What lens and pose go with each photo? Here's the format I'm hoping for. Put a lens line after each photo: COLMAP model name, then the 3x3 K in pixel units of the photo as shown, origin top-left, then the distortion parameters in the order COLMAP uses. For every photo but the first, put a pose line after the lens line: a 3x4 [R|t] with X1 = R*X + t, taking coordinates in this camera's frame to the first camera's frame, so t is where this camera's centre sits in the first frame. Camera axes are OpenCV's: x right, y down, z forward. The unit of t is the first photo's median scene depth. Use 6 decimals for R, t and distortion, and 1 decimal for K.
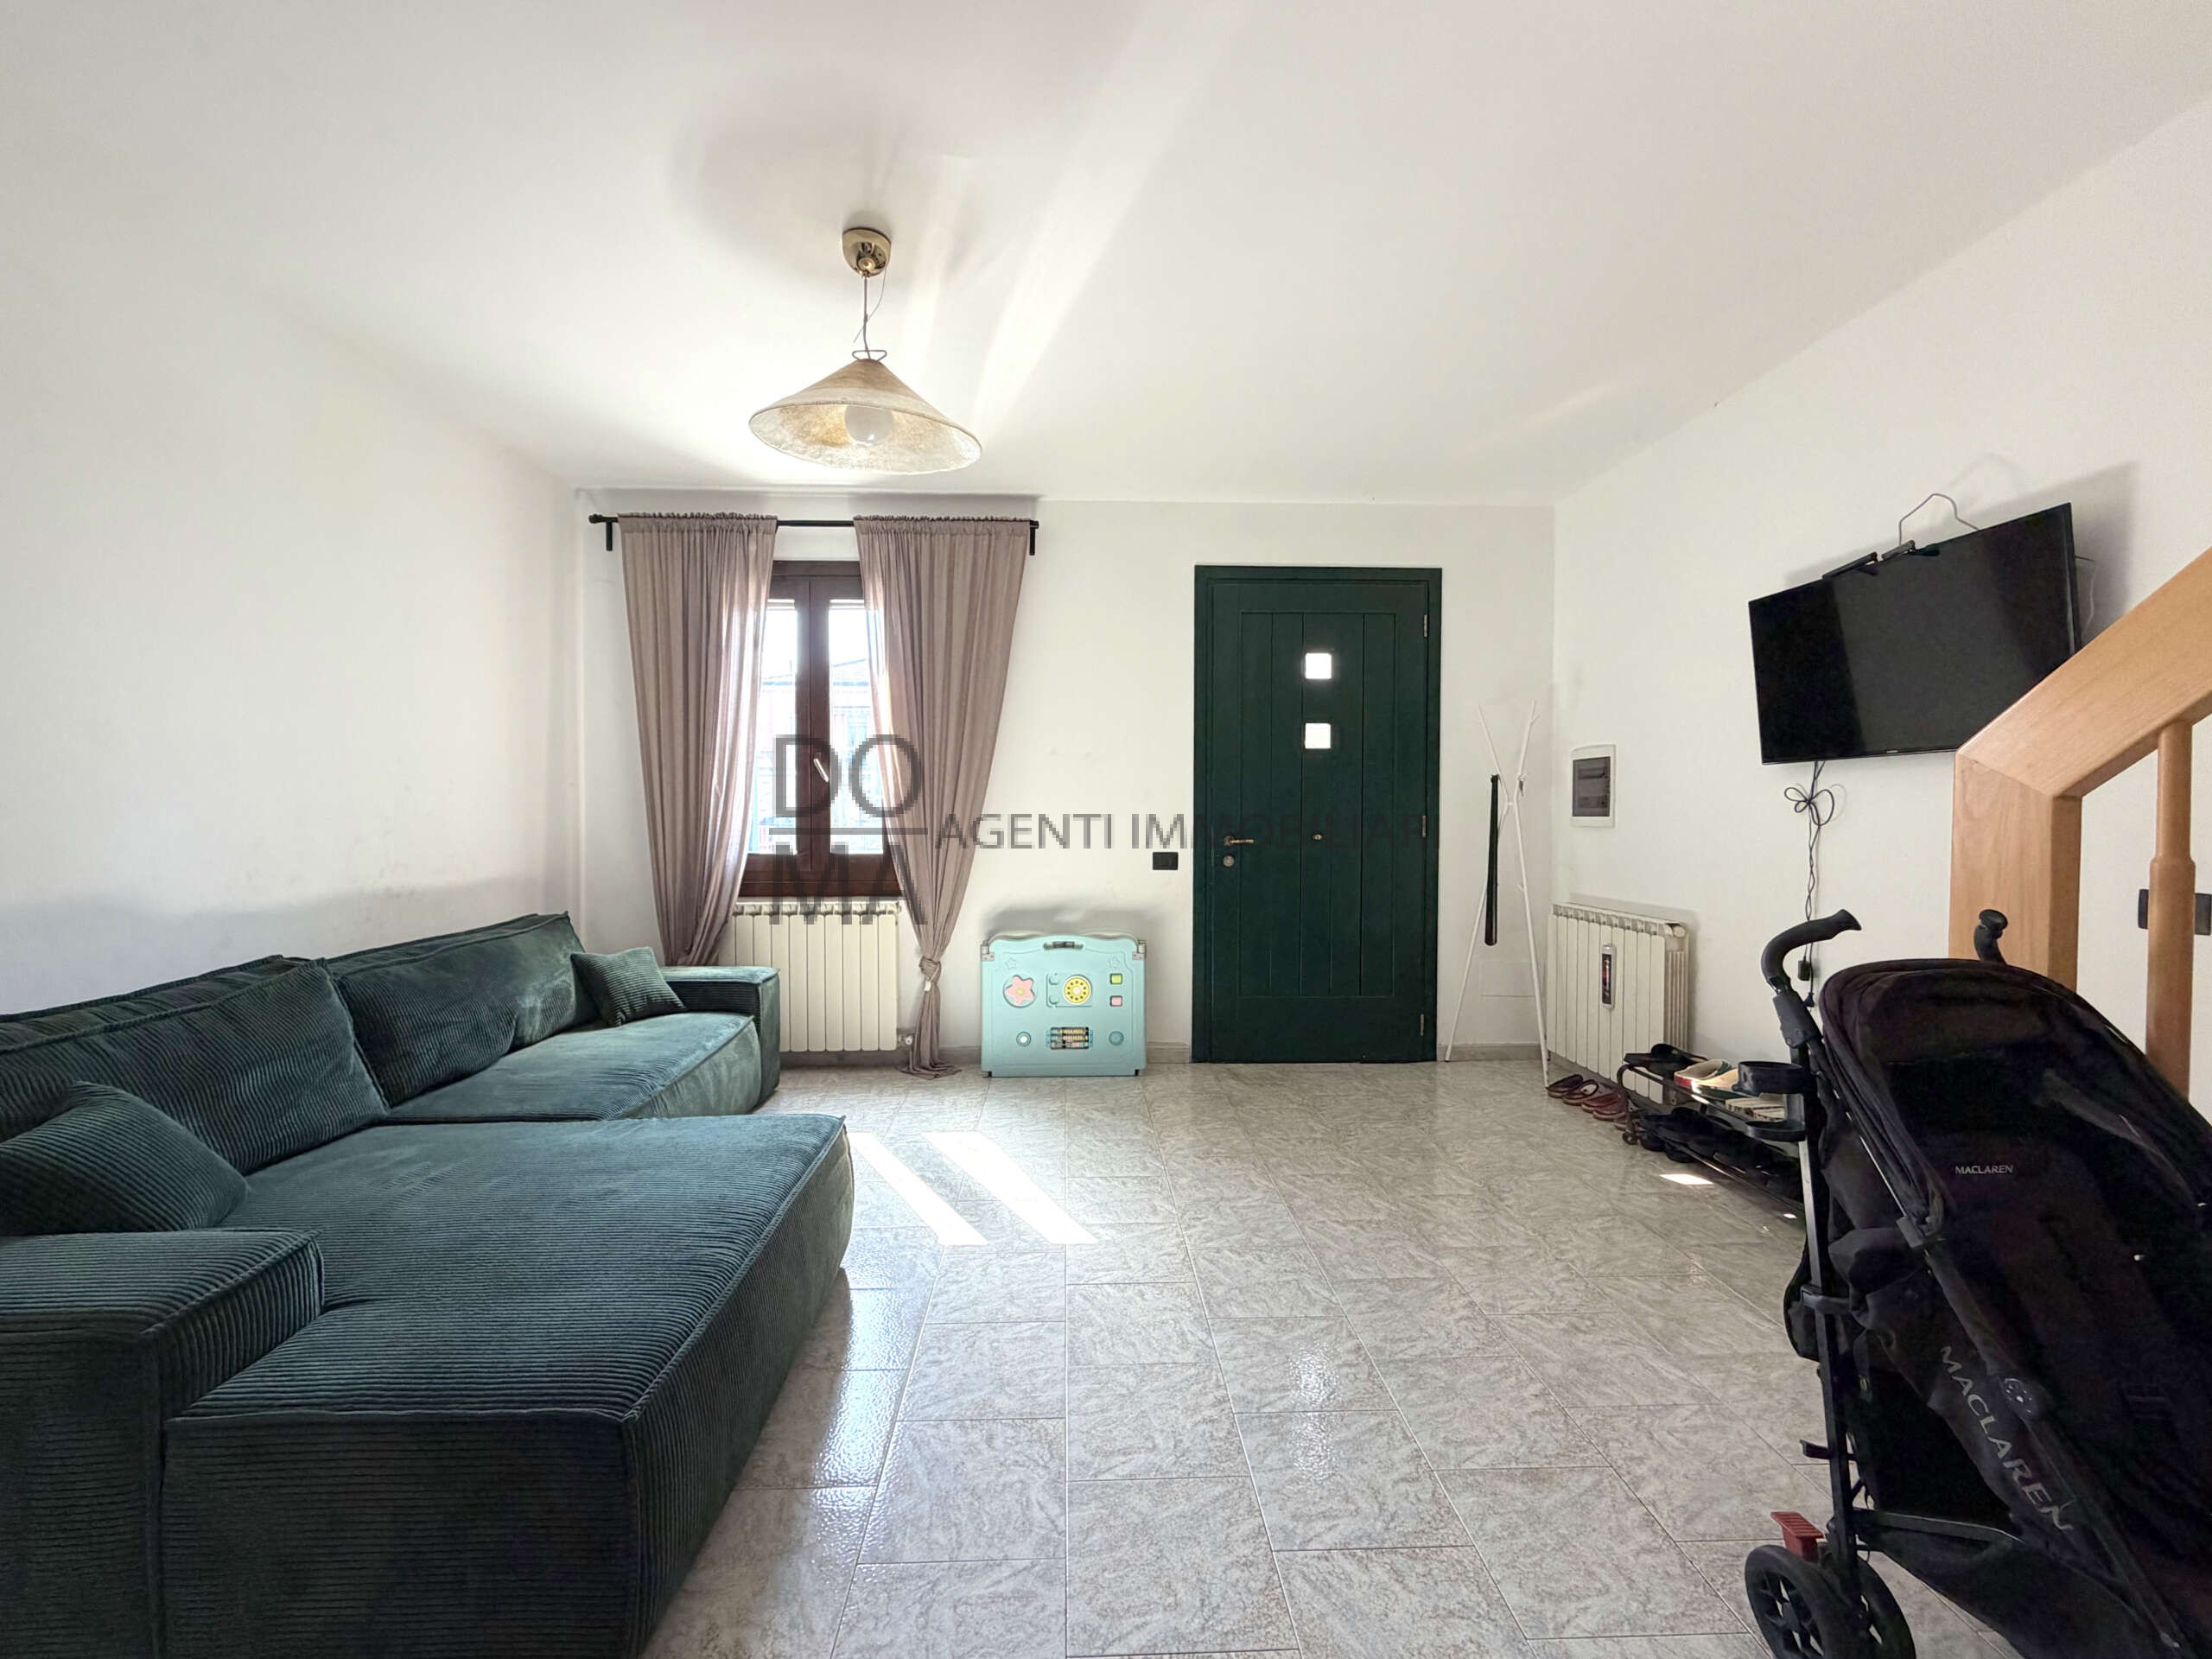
lens RADIAL K [[899.8, 0, 1096.8], [0, 899.8, 824.0], [0, 0, 1]] dist [0.000717, 0.000241]
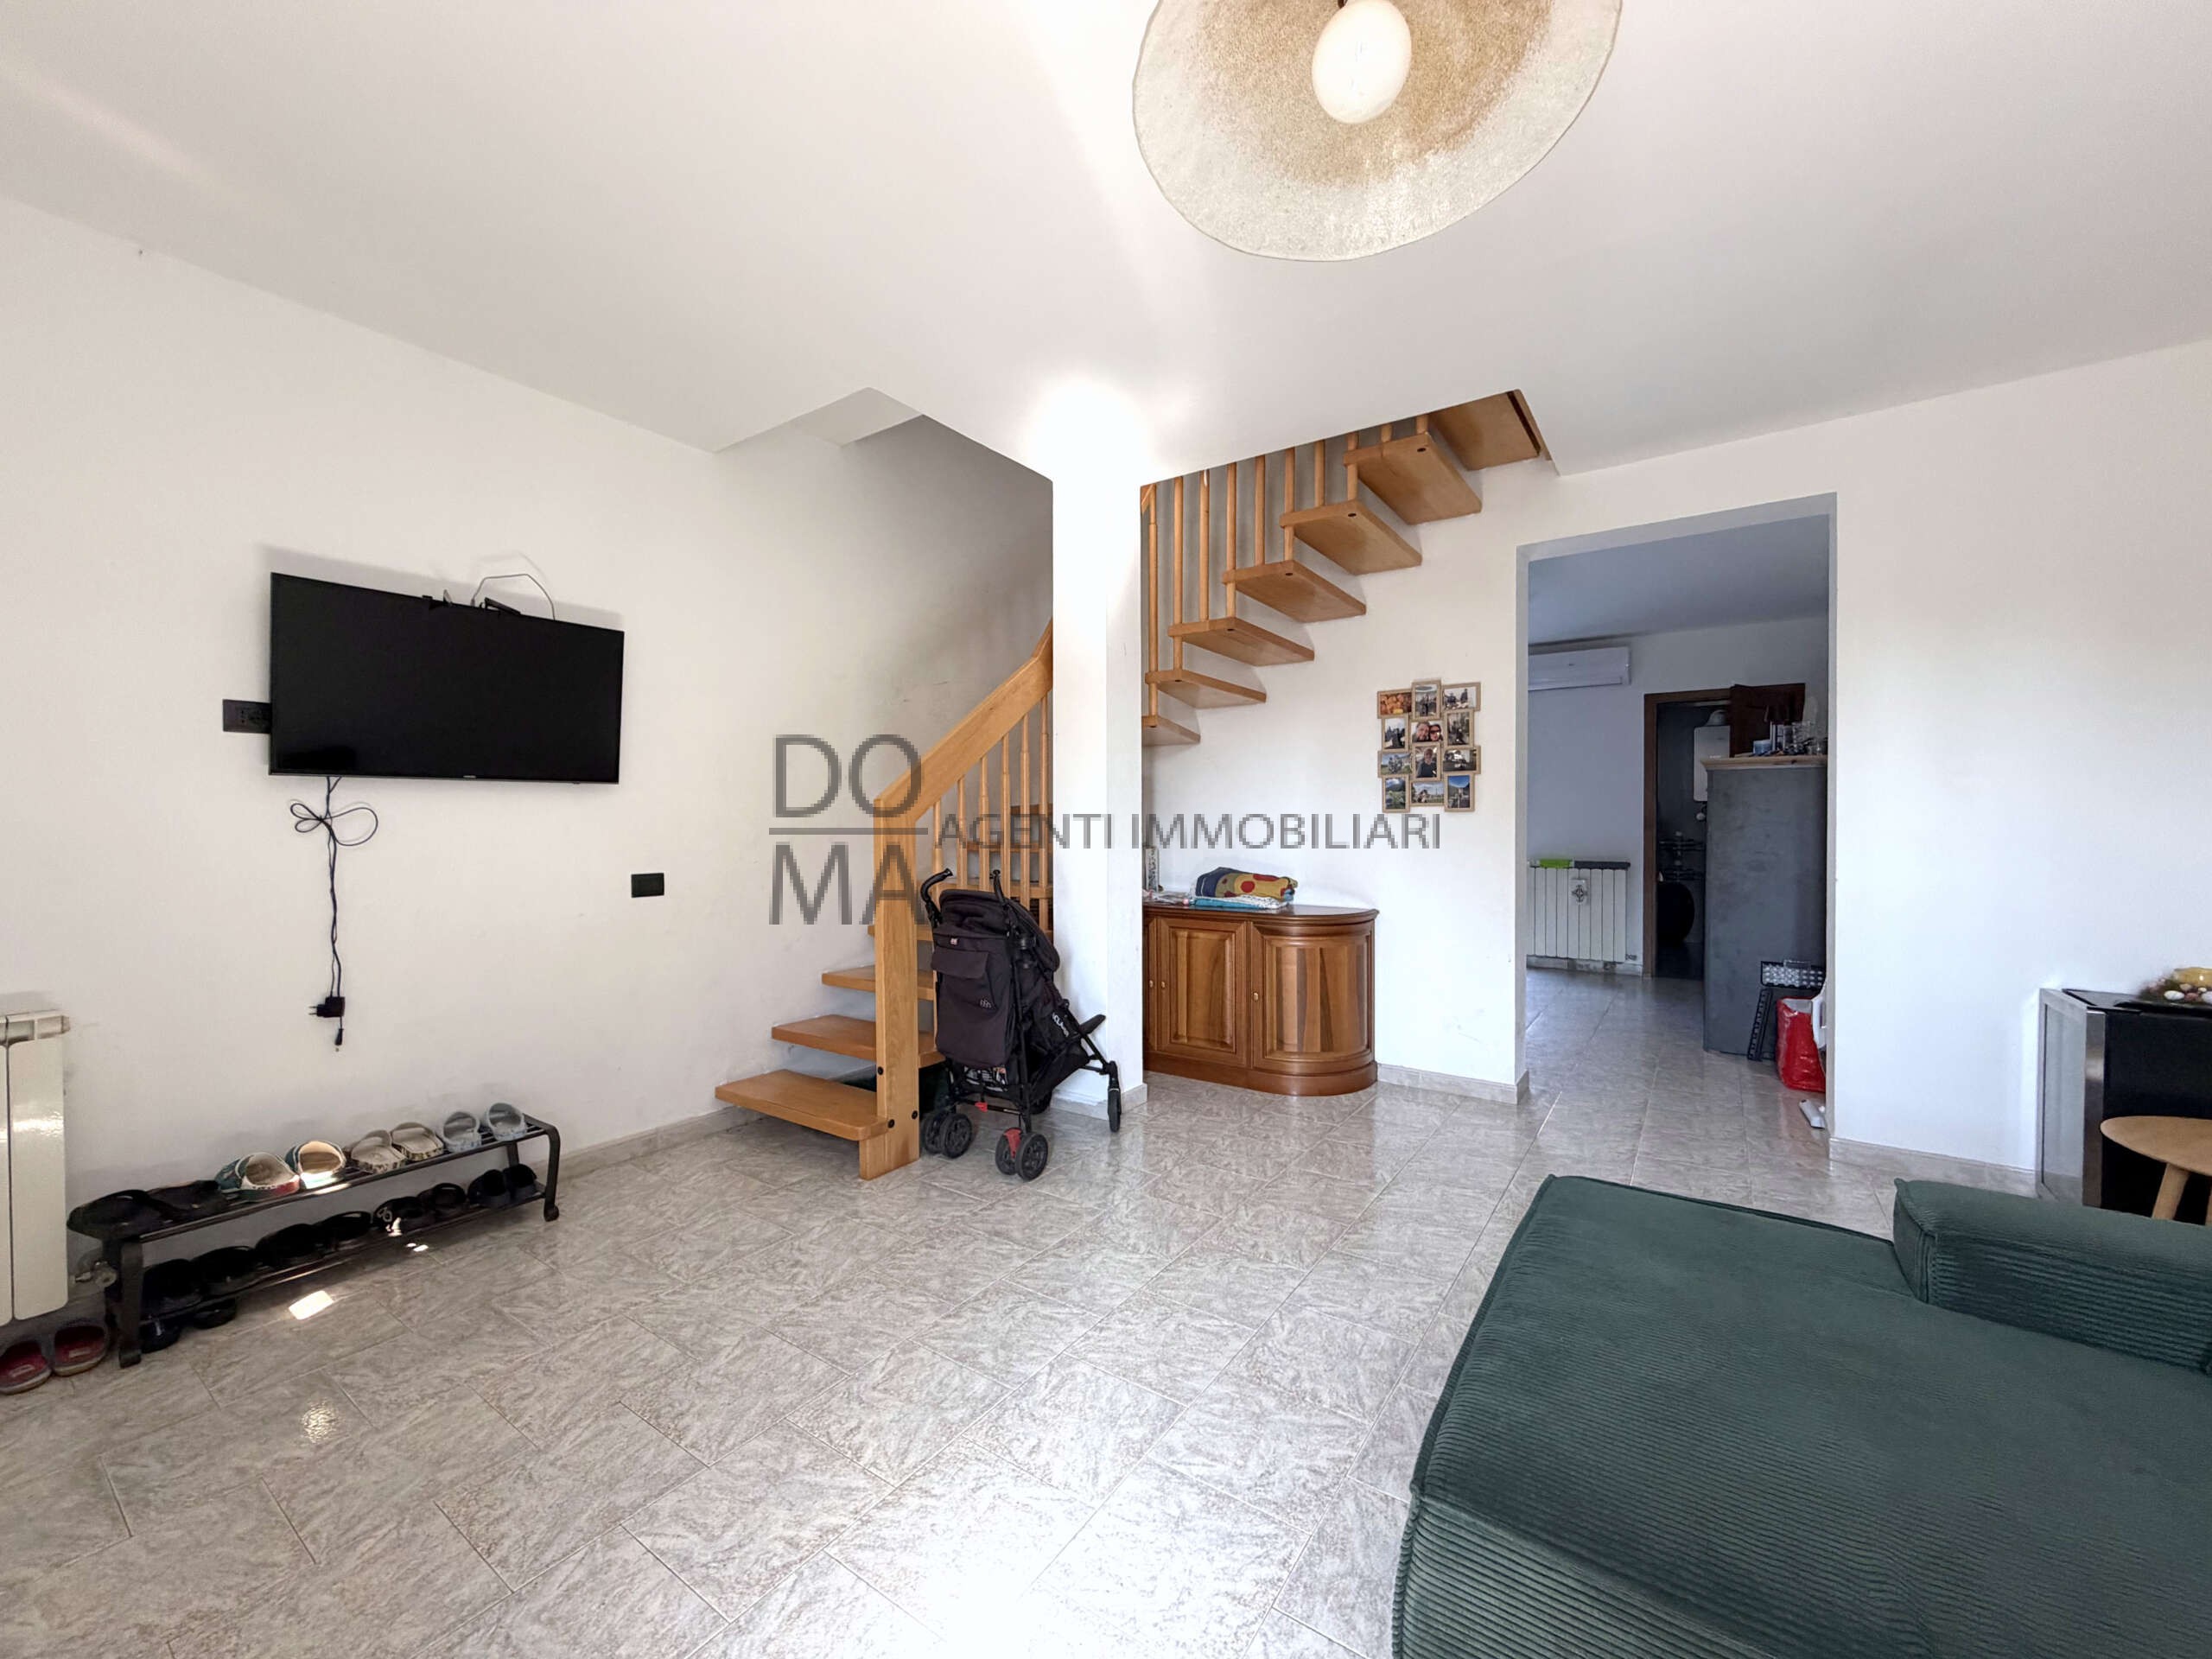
lens RADIAL K [[869.7, 0, 1104.2], [0, 869.7, 830.0], [0, 0, 1]] dist [-0.000592, 0.000210]
pose [[-0.800354, -0.006253, 0.599495, -0.277699], [0.009793, 0.999676, 0.023502, -0.021852], [-0.599447, 0.024681, -0.800034, 0.959239]]
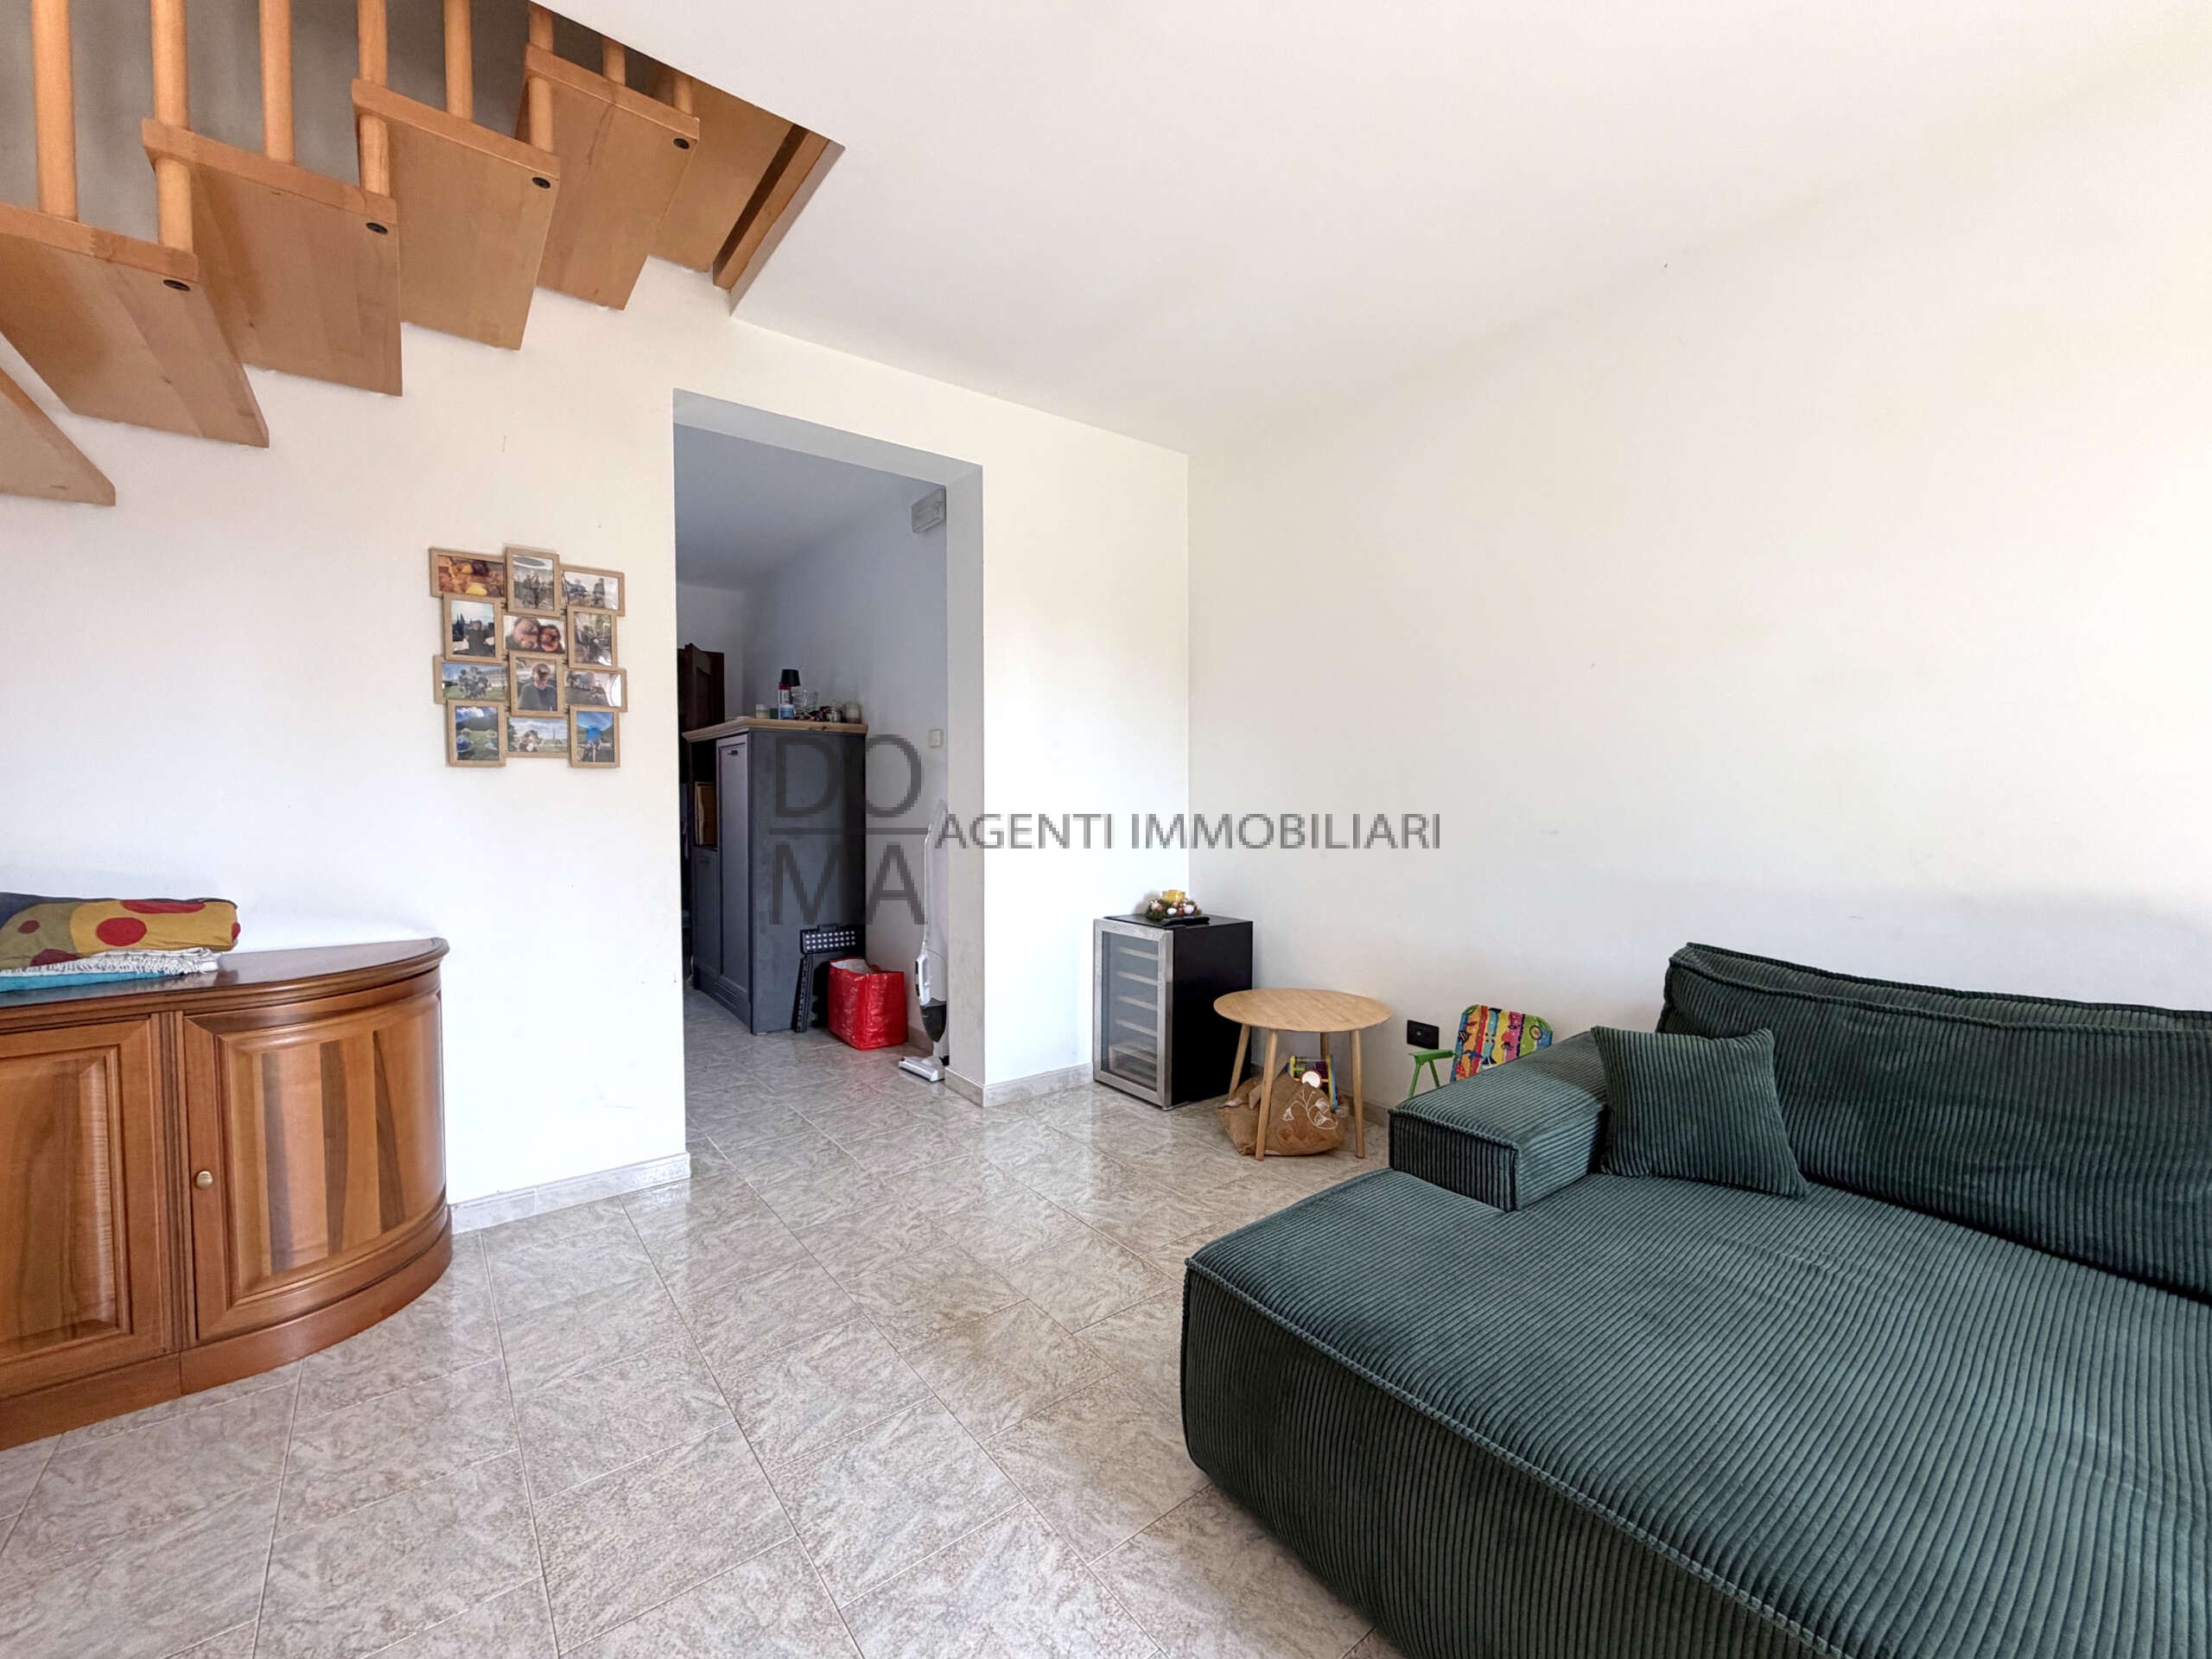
lens RADIAL K [[887.0, 0, 1090.3], [0, 887.0, 830.8], [0, 0, 1]] dist [0.001744, -0.000029]
pose [[-0.812939, 0.020489, -0.581988, 0.109947], [-0.013965, 0.998408, 0.054655, -0.008986], [0.582181, 0.052559, -0.811359, 0.642820]]
